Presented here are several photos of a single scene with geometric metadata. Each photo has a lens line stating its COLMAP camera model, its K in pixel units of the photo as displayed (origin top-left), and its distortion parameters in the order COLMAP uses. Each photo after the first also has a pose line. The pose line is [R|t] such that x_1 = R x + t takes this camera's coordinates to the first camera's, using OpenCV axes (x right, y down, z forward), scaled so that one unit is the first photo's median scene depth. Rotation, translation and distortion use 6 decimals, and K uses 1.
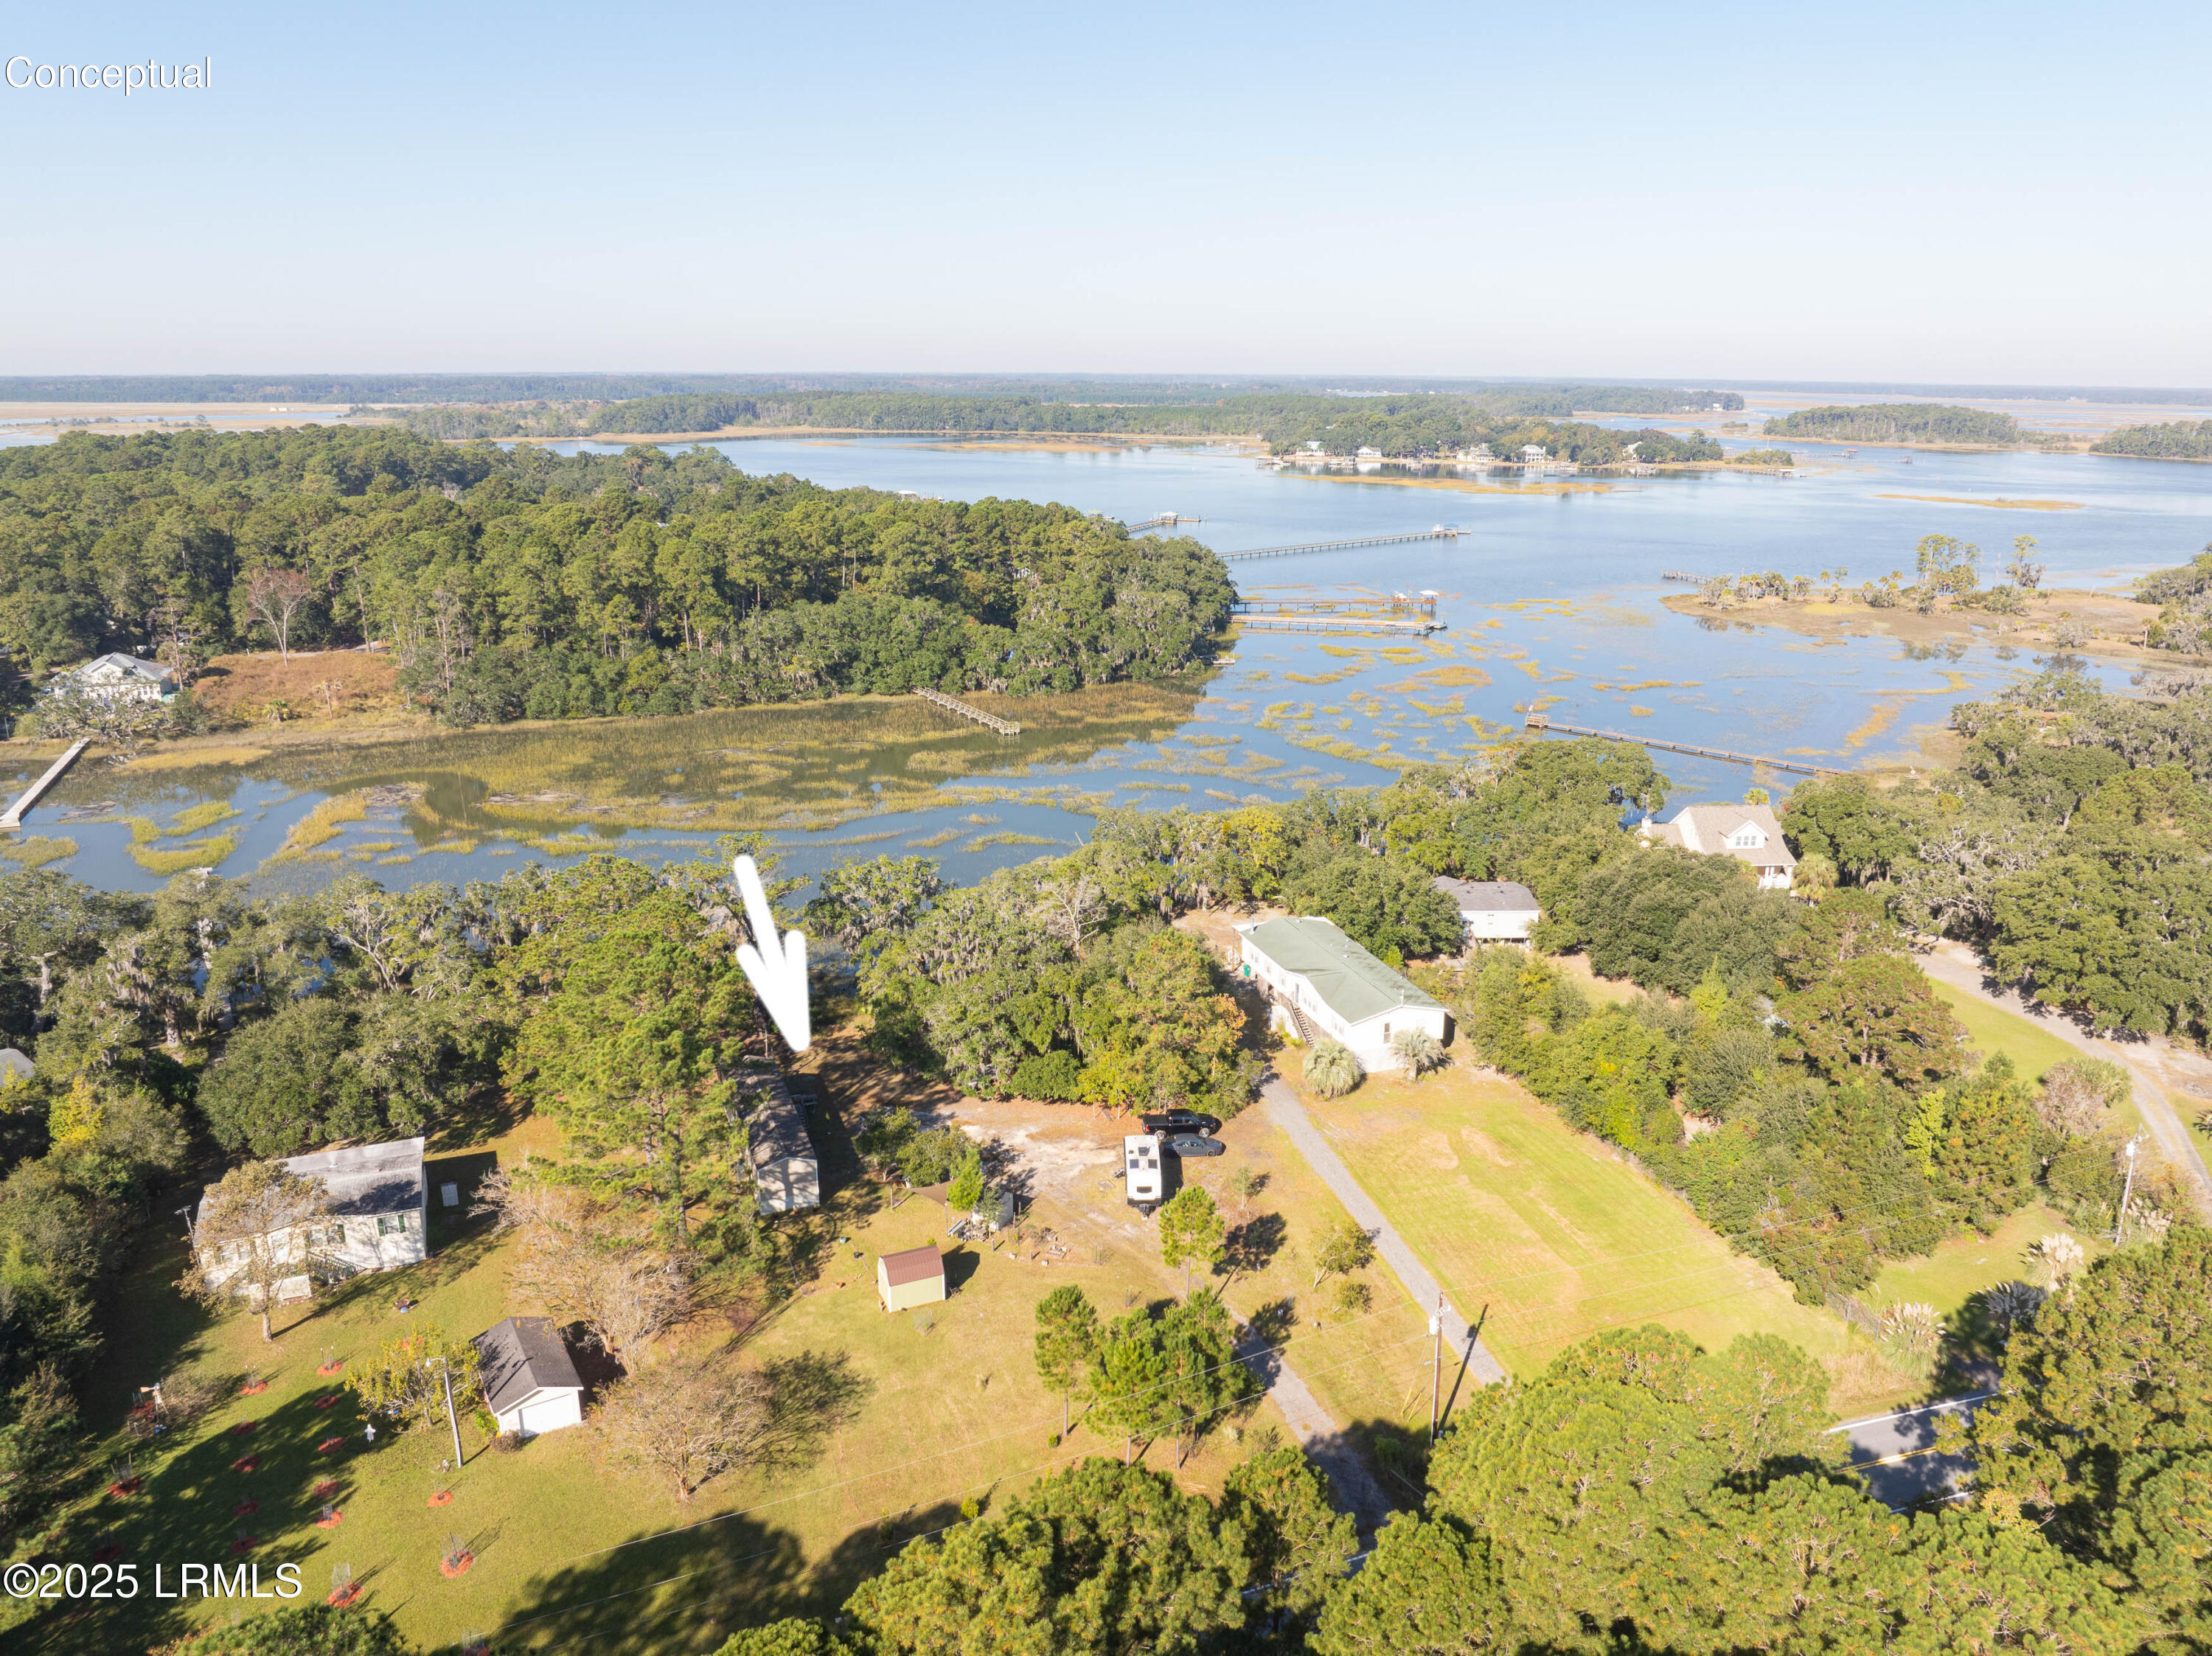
lens RADIAL K [[1556.3, 0, 1123.8], [0, 1556.3, 806.2], [0, 0, 1]] dist [-0.040195, 0.006370]
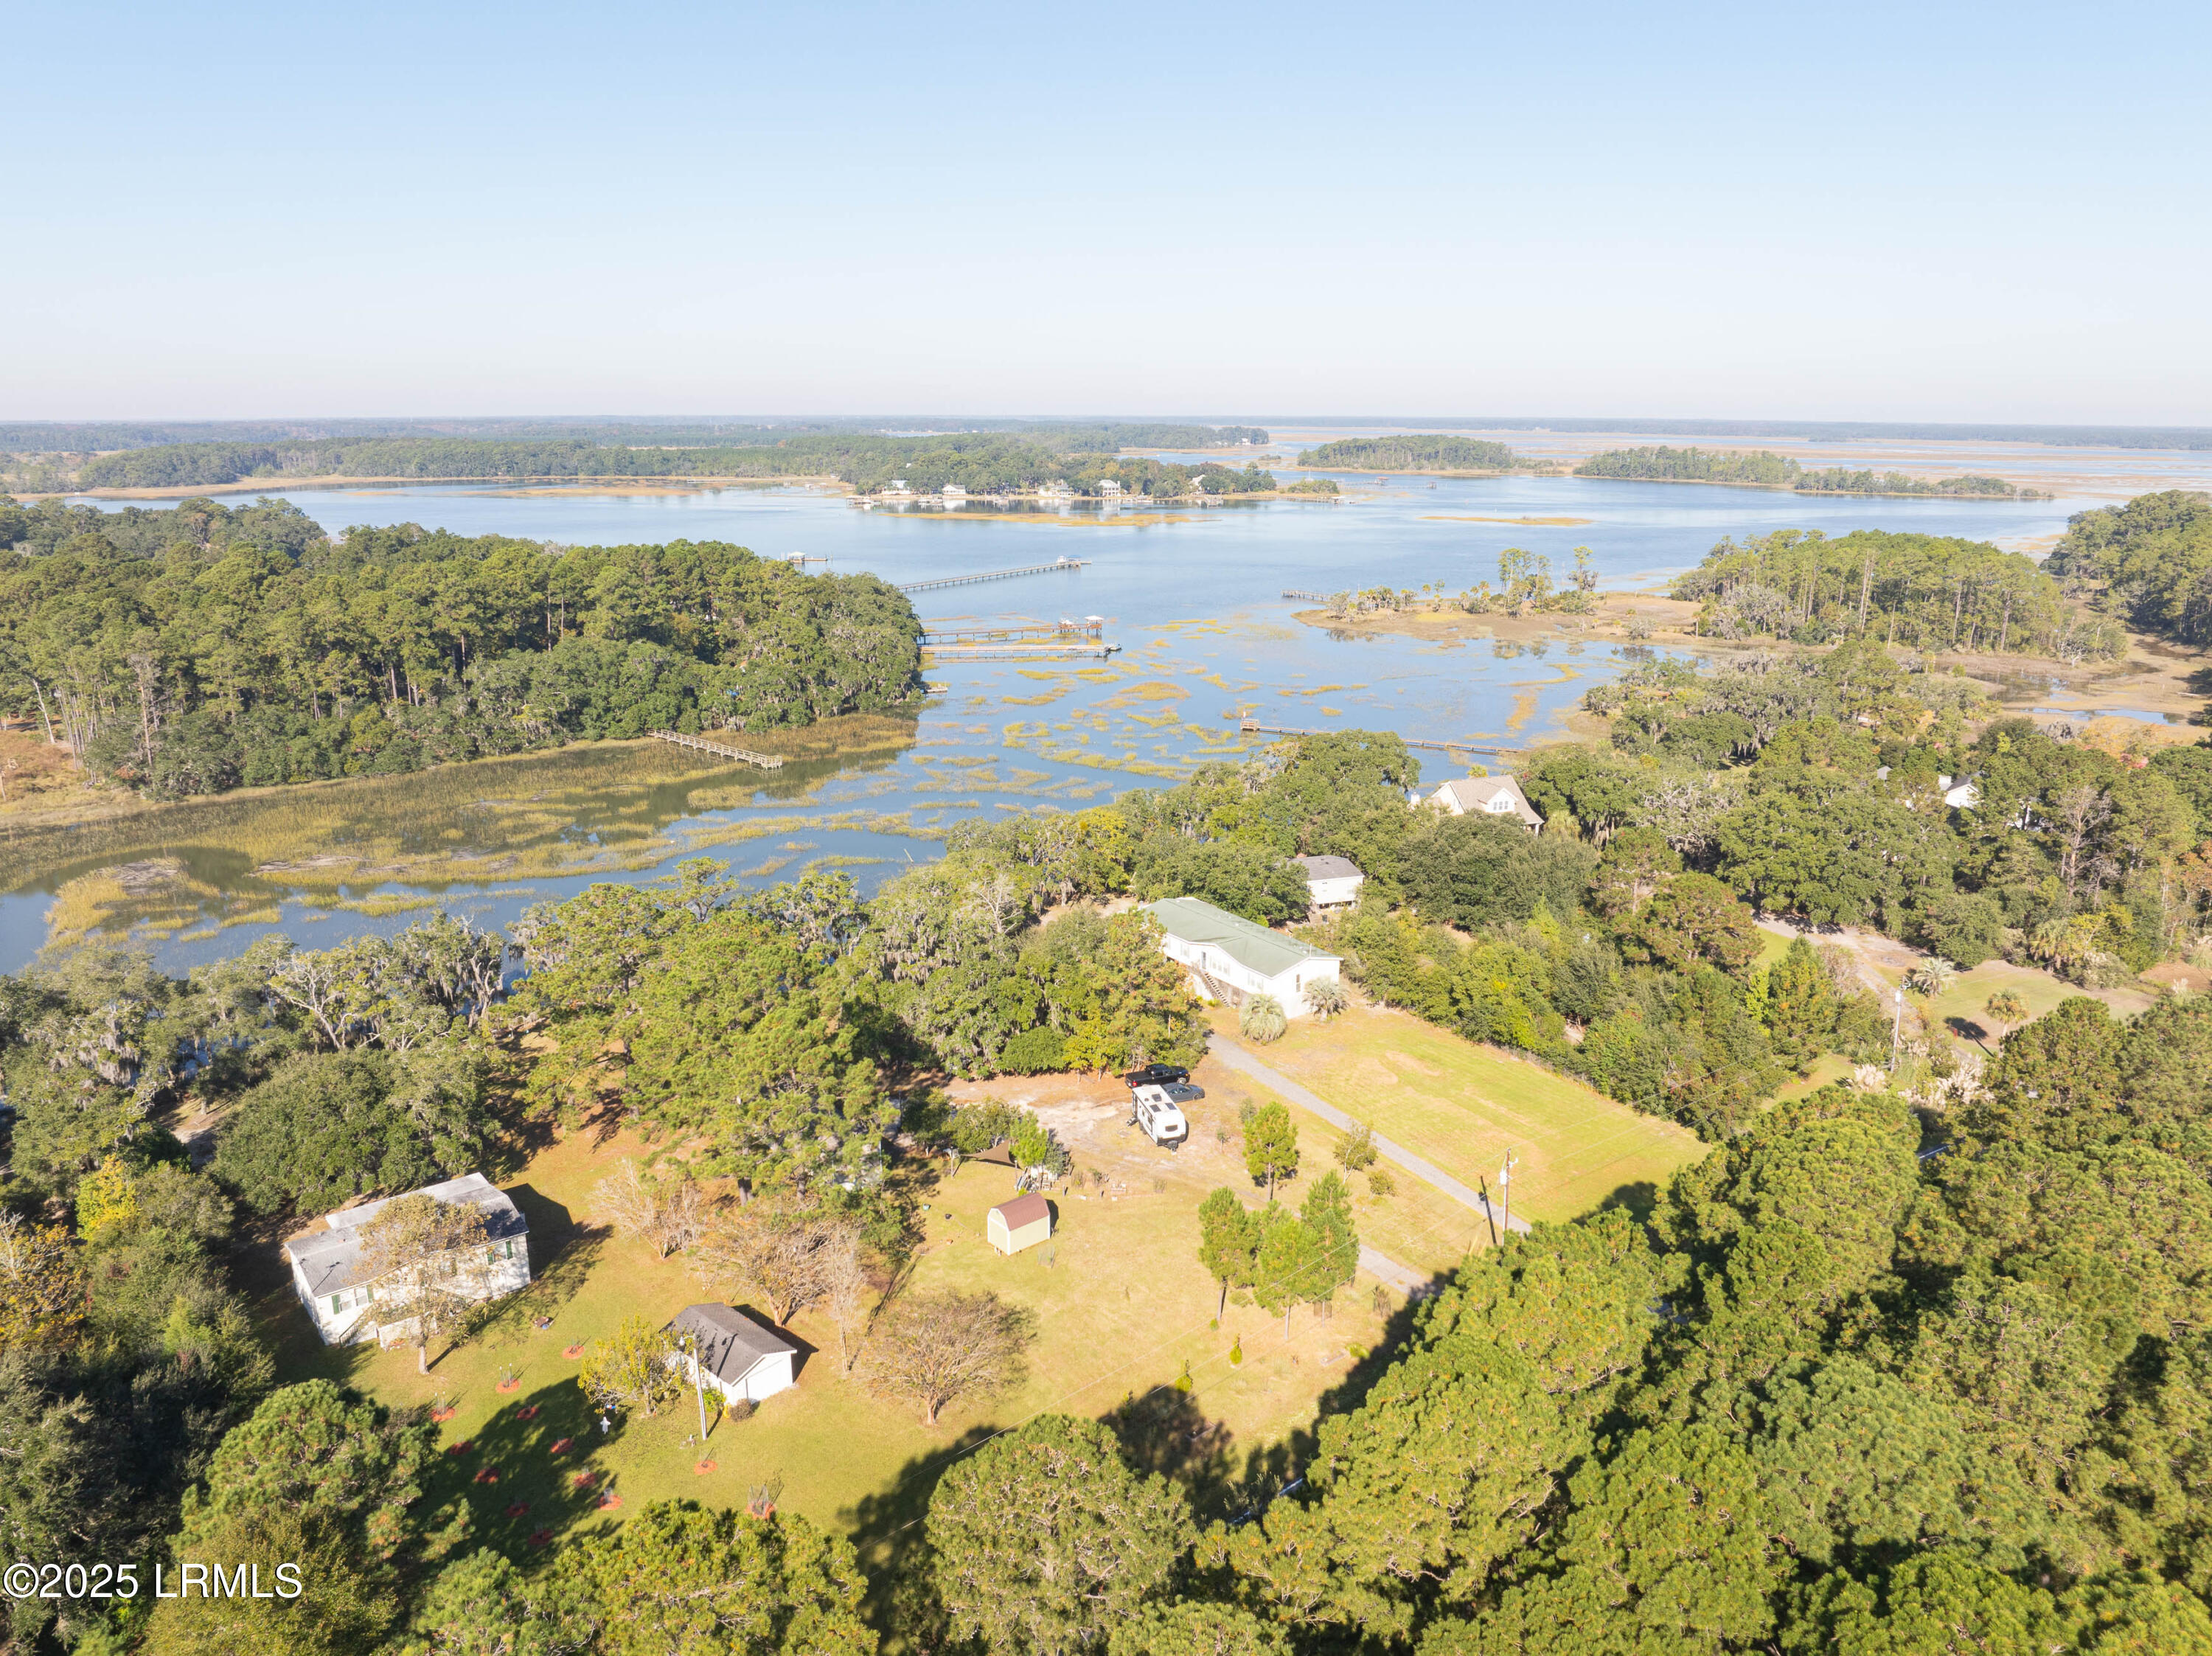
lens RADIAL K [[1556.3, 0, 1120.5], [0, 1556.3, 808.2], [0, 0, 1]] dist [-0.040195, 0.006370]
pose [[0.958860, -0.074151, 0.274025, -0.126771], [0.080439, 0.996690, -0.011767, 0.009492], [-0.272246, 0.033326, 0.961651, -0.036246]]
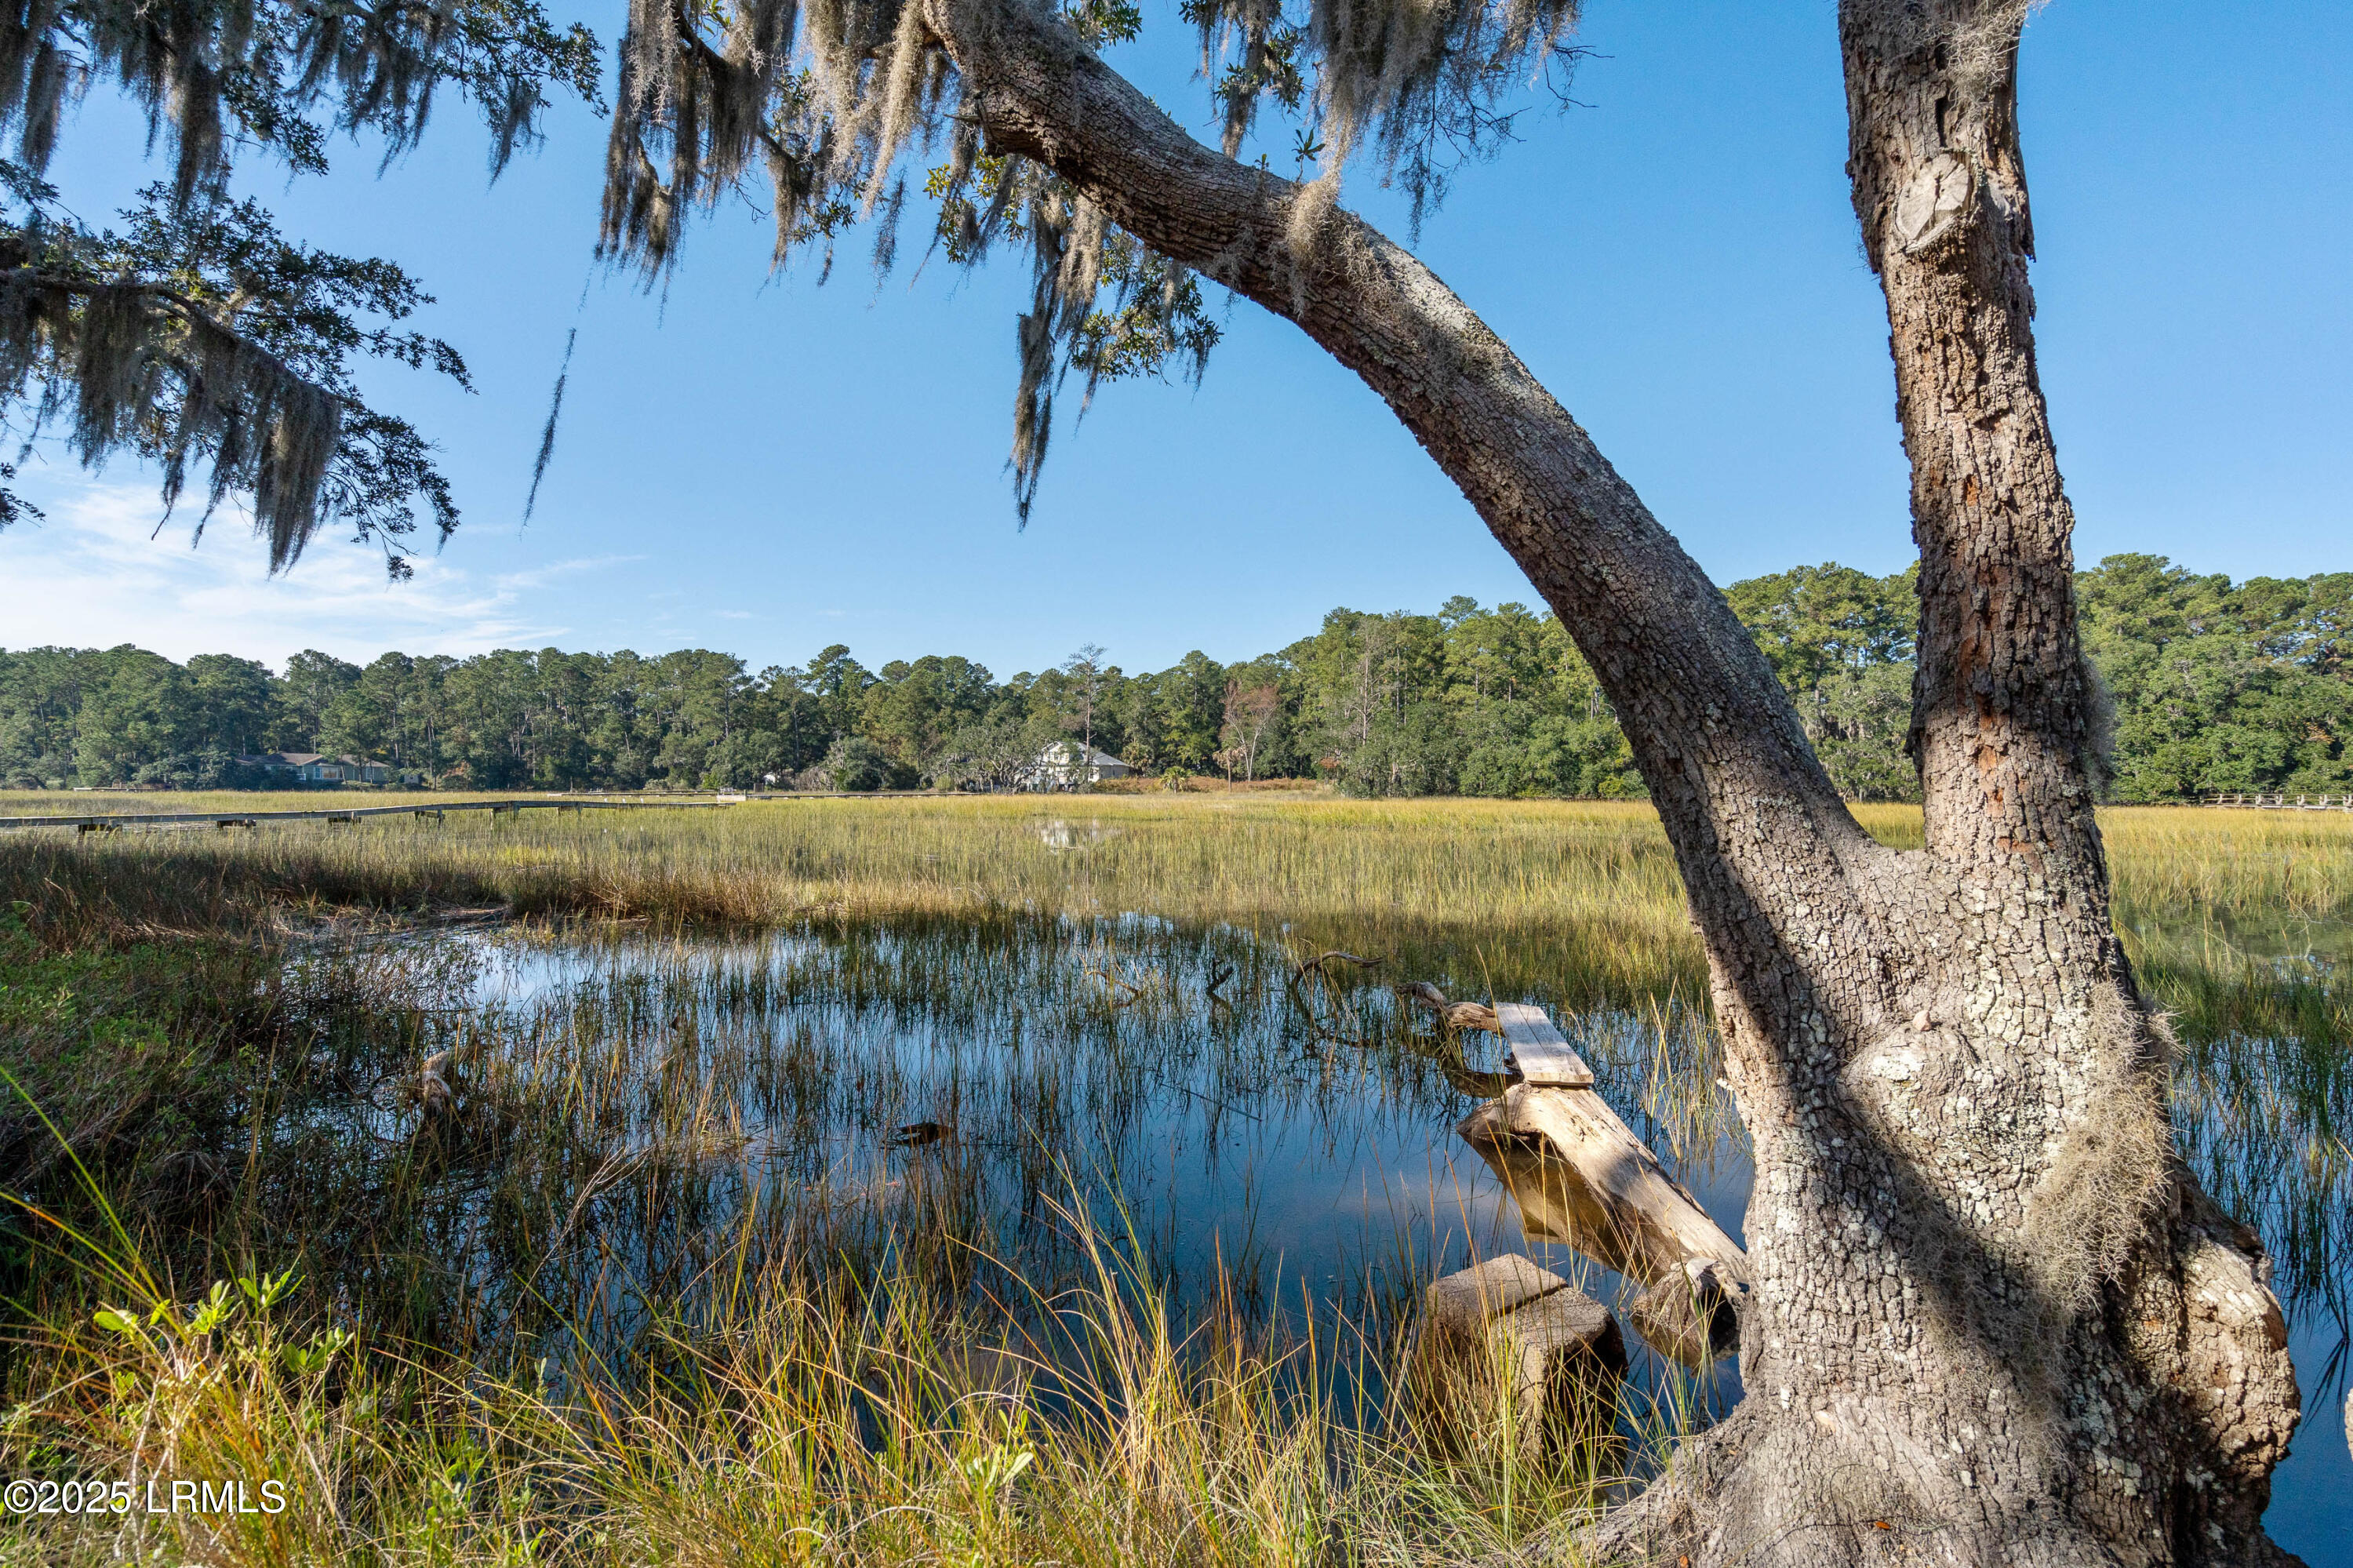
lens RADIAL K [[1053.7, 0, 1173.0], [0, 1053.7, 785.8], [0, 0, 1]] dist [-0.005042, 0.001640]
pose [[0.740414, -0.010151, -0.672074, -0.161080], [-0.188793, 0.956493, -0.222437, 0.062199], [0.645092, 0.291578, 0.706285, 0.565632]]
